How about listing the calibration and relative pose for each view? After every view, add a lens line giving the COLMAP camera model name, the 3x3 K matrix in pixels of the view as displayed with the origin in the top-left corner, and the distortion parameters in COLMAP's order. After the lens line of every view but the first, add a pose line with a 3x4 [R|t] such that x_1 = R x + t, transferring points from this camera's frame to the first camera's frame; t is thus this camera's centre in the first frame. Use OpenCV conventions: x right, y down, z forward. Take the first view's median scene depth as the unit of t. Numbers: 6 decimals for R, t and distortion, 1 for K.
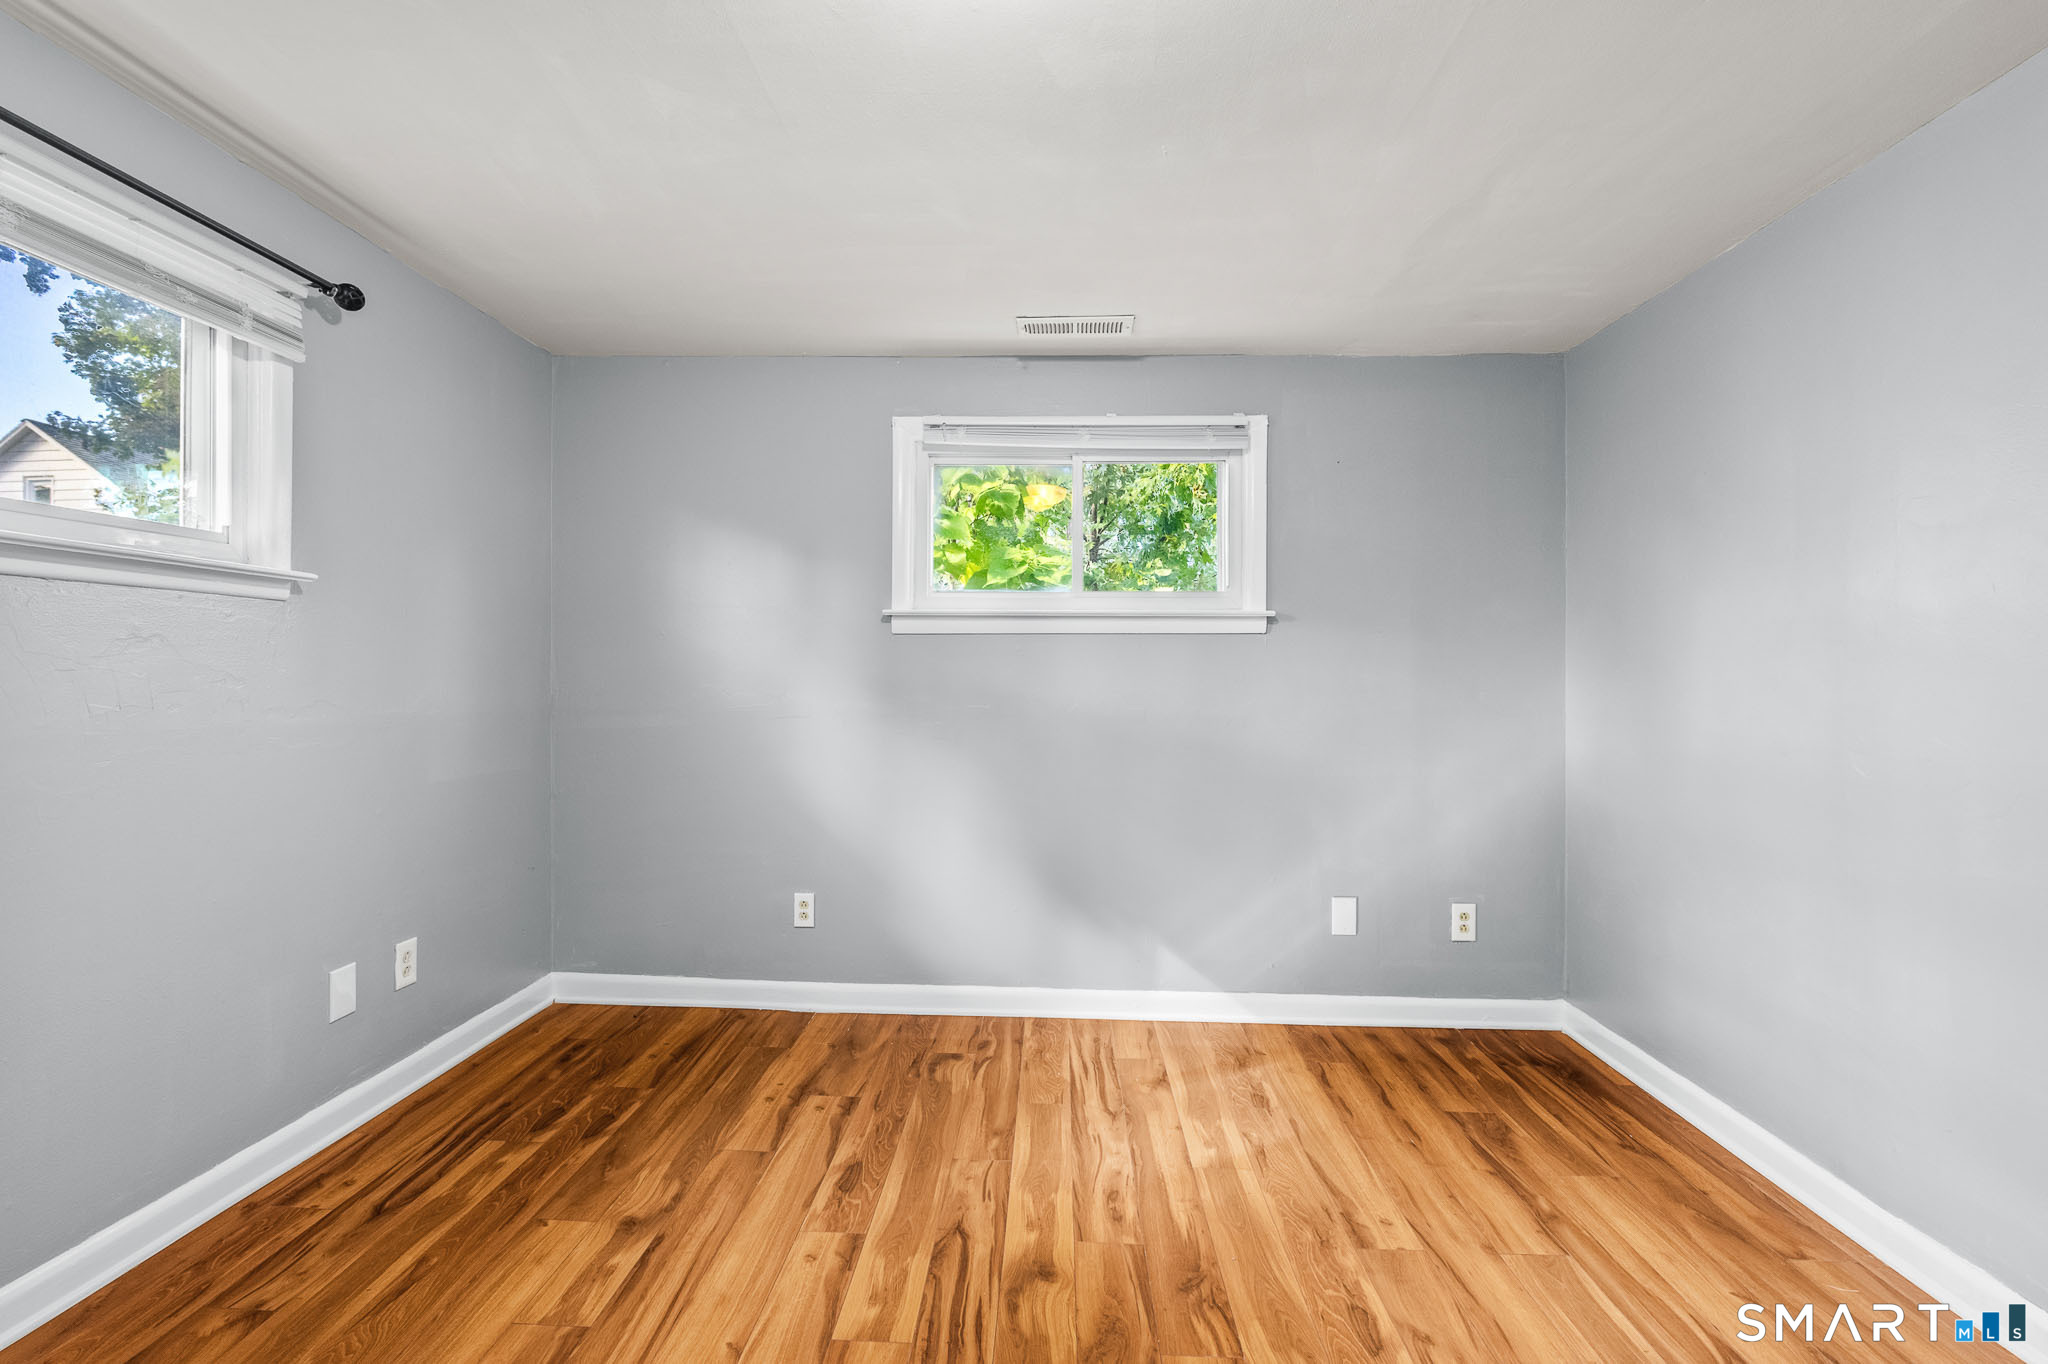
lens RADIAL K [[923.3, 0, 1011.6], [0, 923.3, 671.3], [0, 0, 1]] dist [-0.001310, 0.000558]
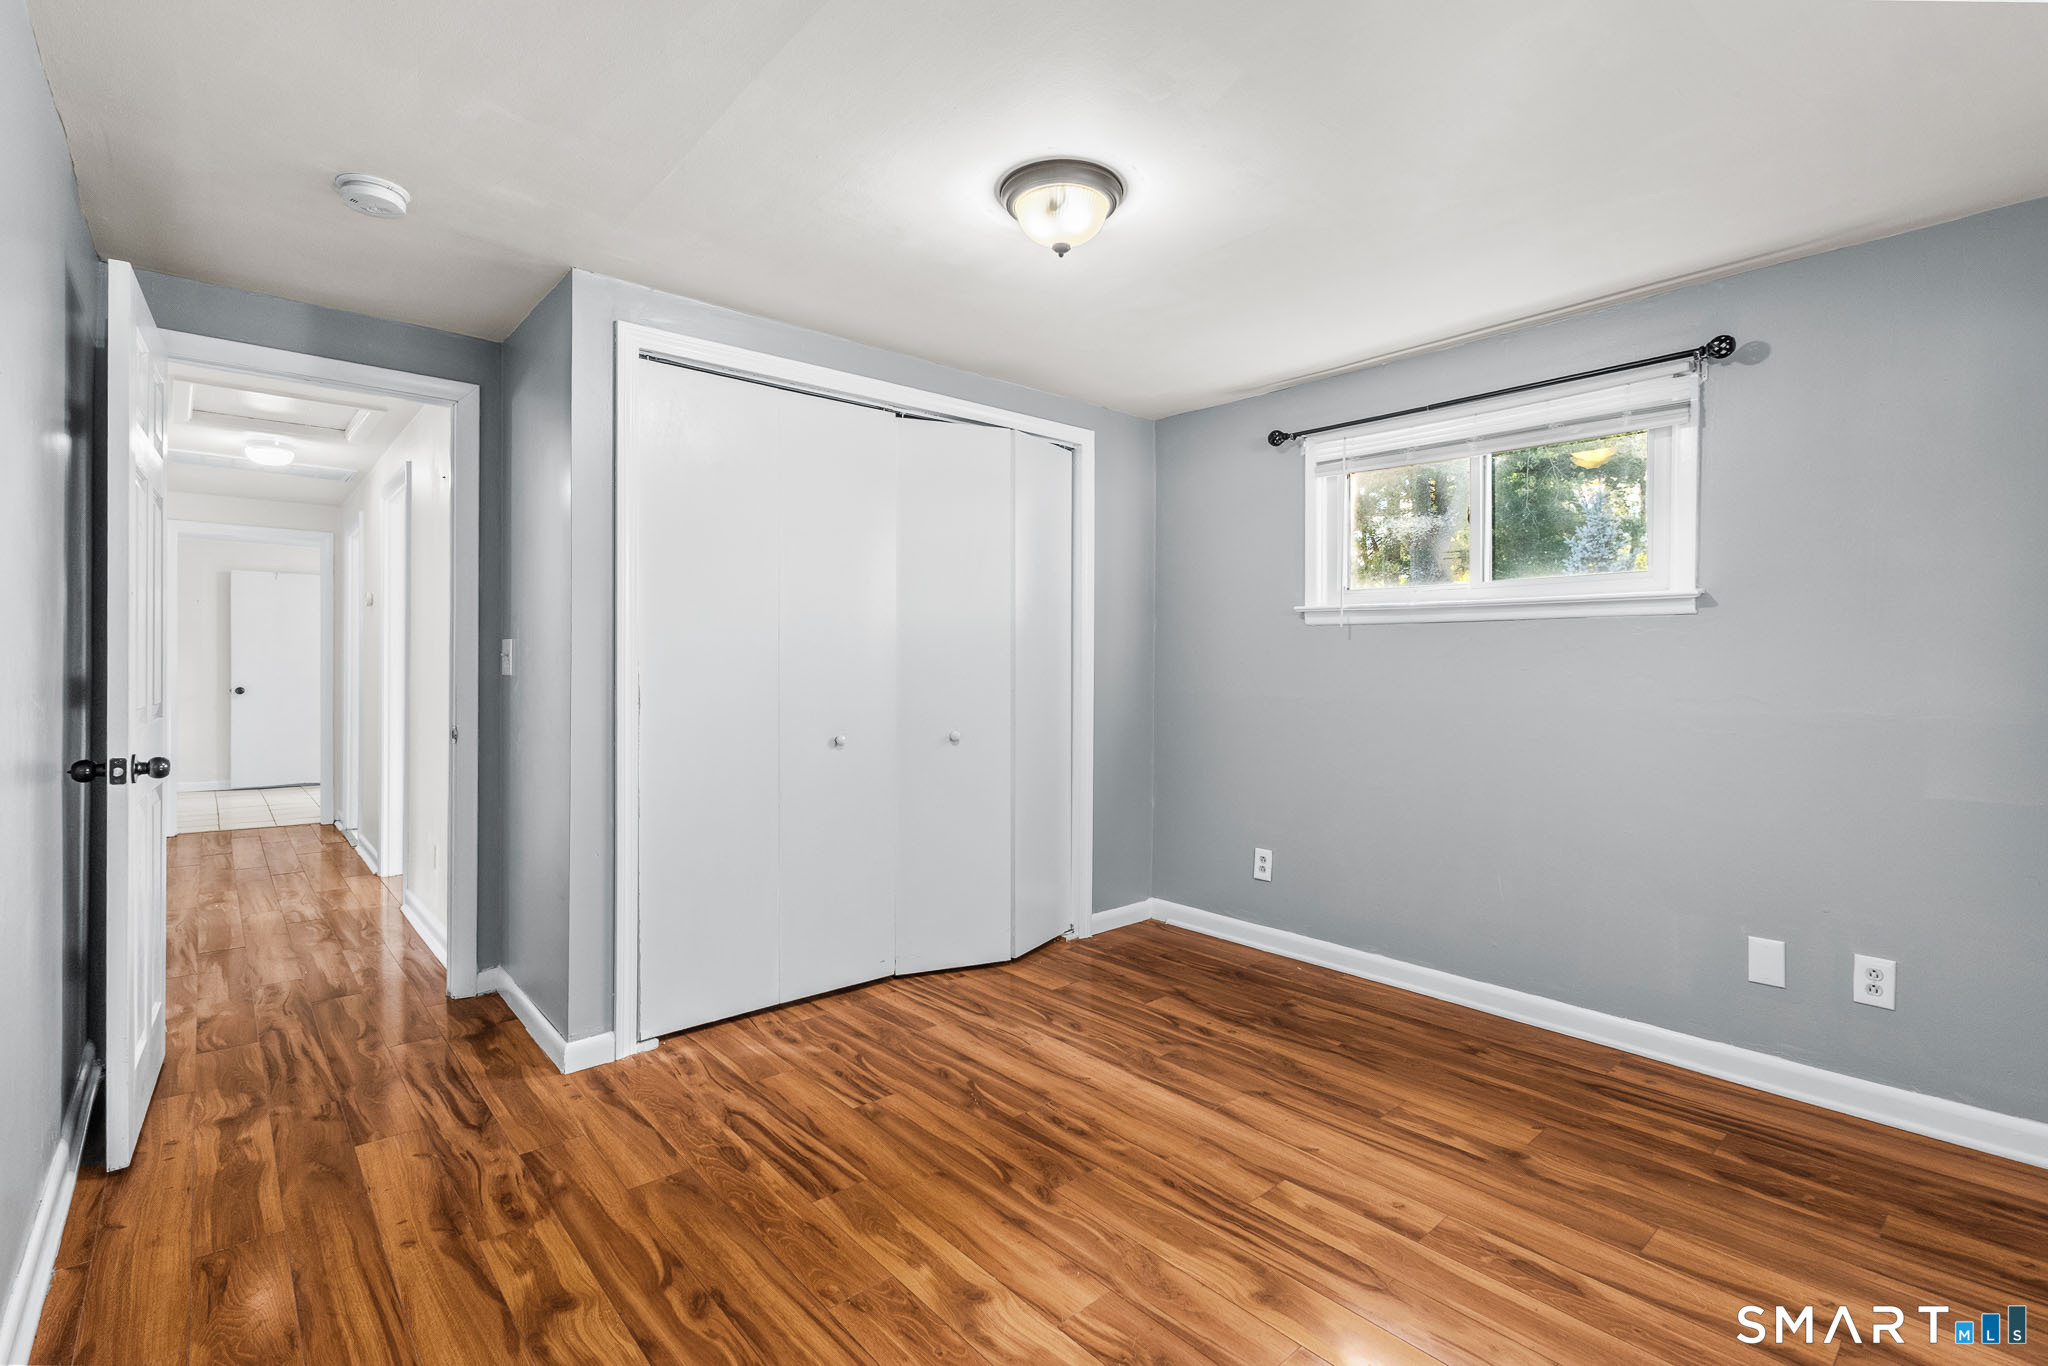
lens RADIAL K [[923.3, 0, 1011.6], [0, 923.3, 672.3], [0, 0, 1]] dist [-0.001310, 0.000558]
pose [[-0.720892, -0.012159, -0.692941, 0.676451], [-0.012516, 0.999911, -0.004524, 0.018284], [0.692935, 0.005412, -0.720980, 1.144994]]
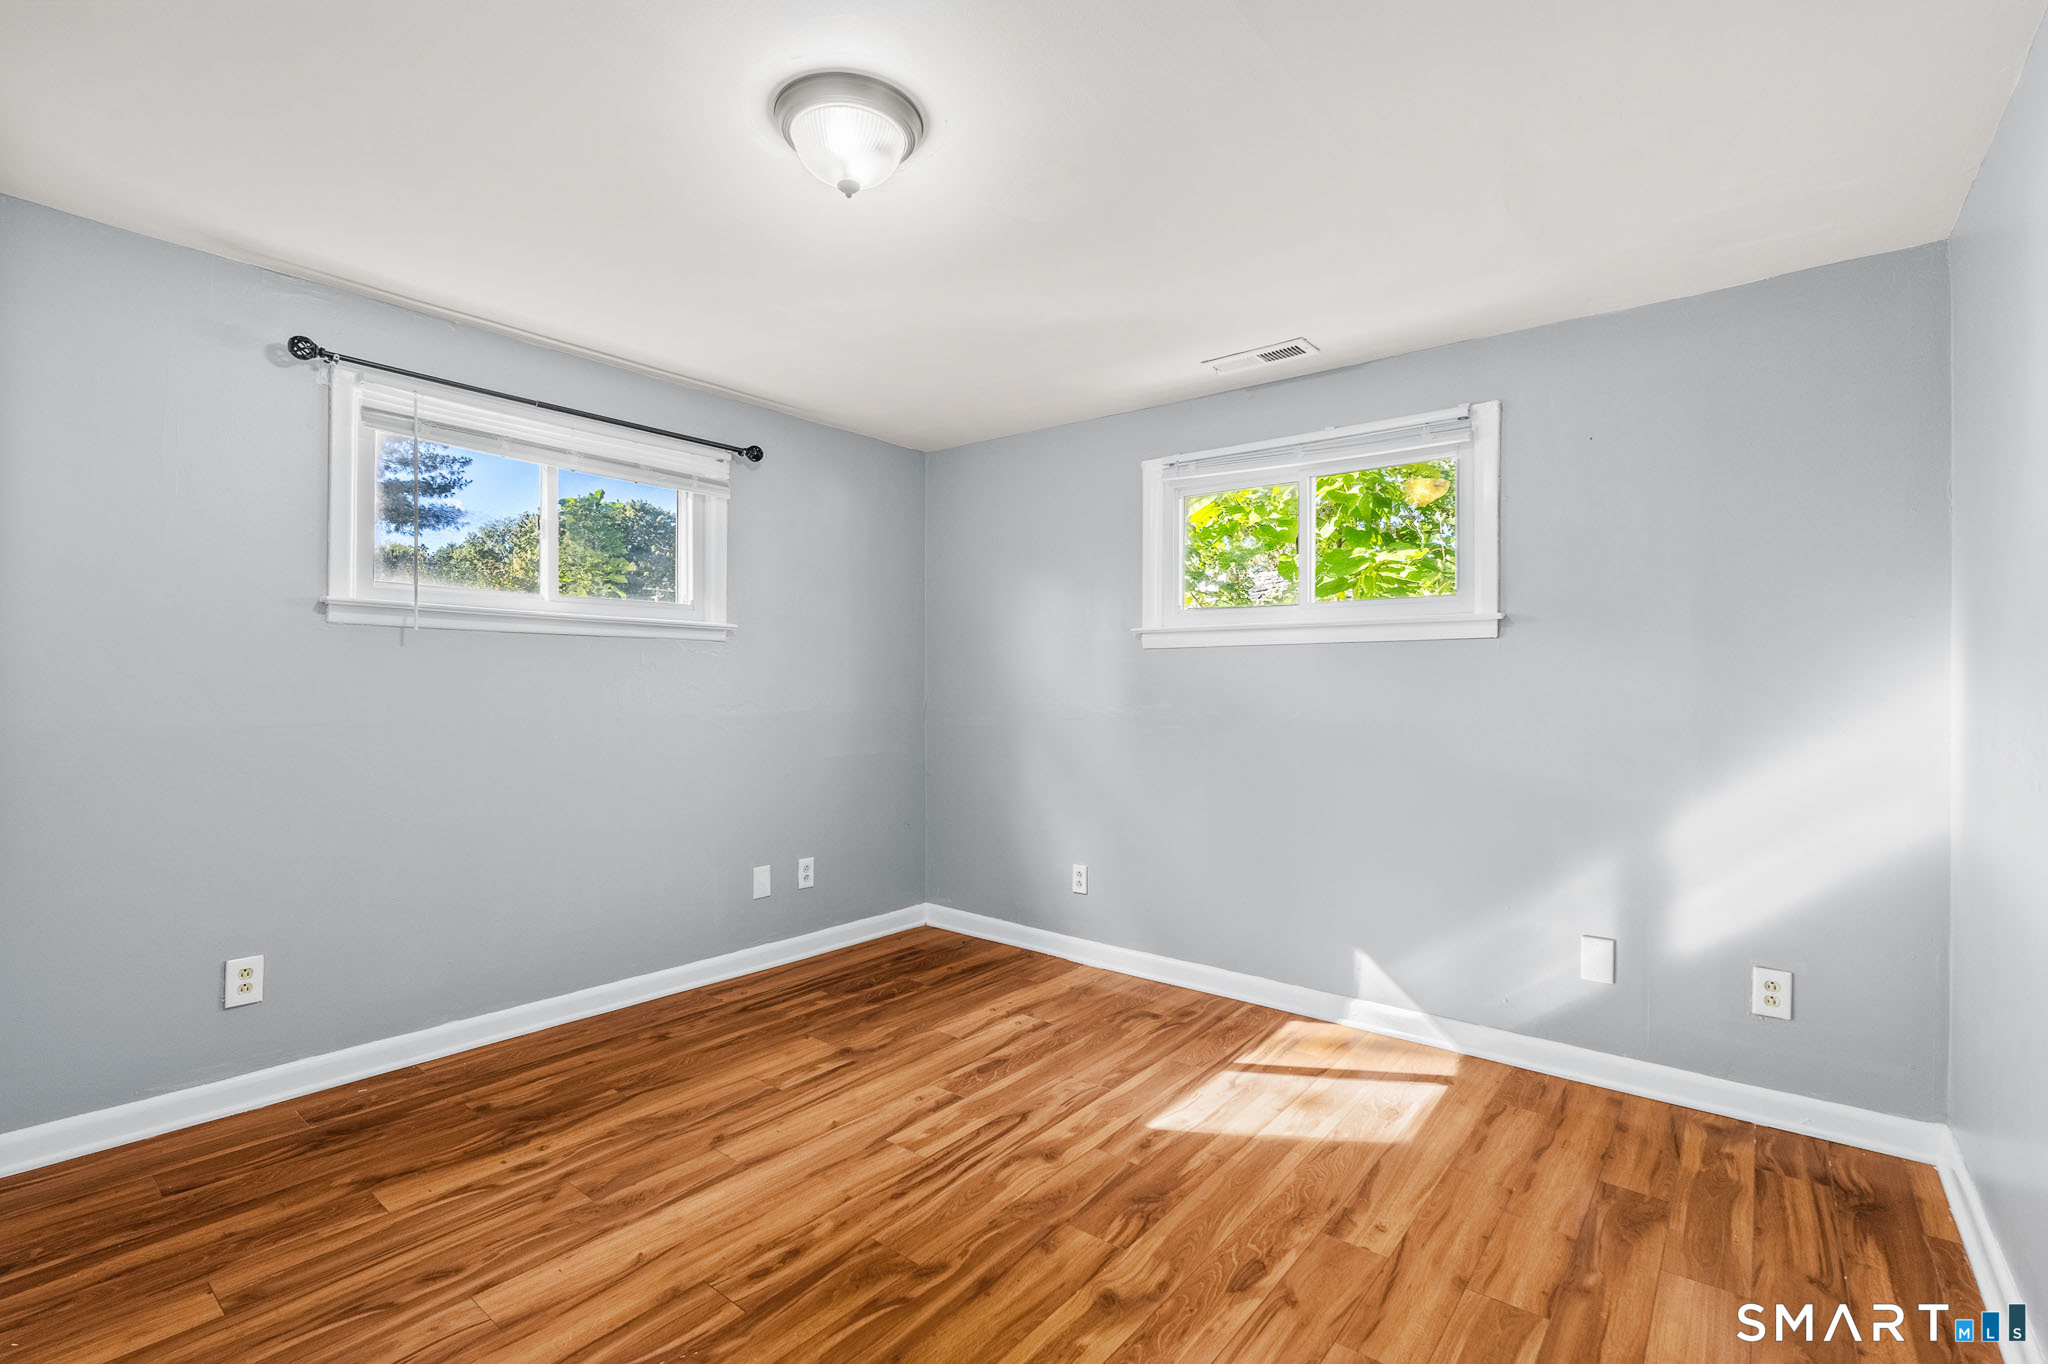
lens RADIAL K [[920.5, 0, 1008.8], [0, 920.5, 683.7], [0, 0, 1]] dist [-0.000842, -0.000509]
pose [[0.802257, -0.005389, -0.596955, 0.572813], [0.004165, 0.999985, -0.003430, 0.007670], [0.596965, 0.000265, 0.802268, -0.033292]]
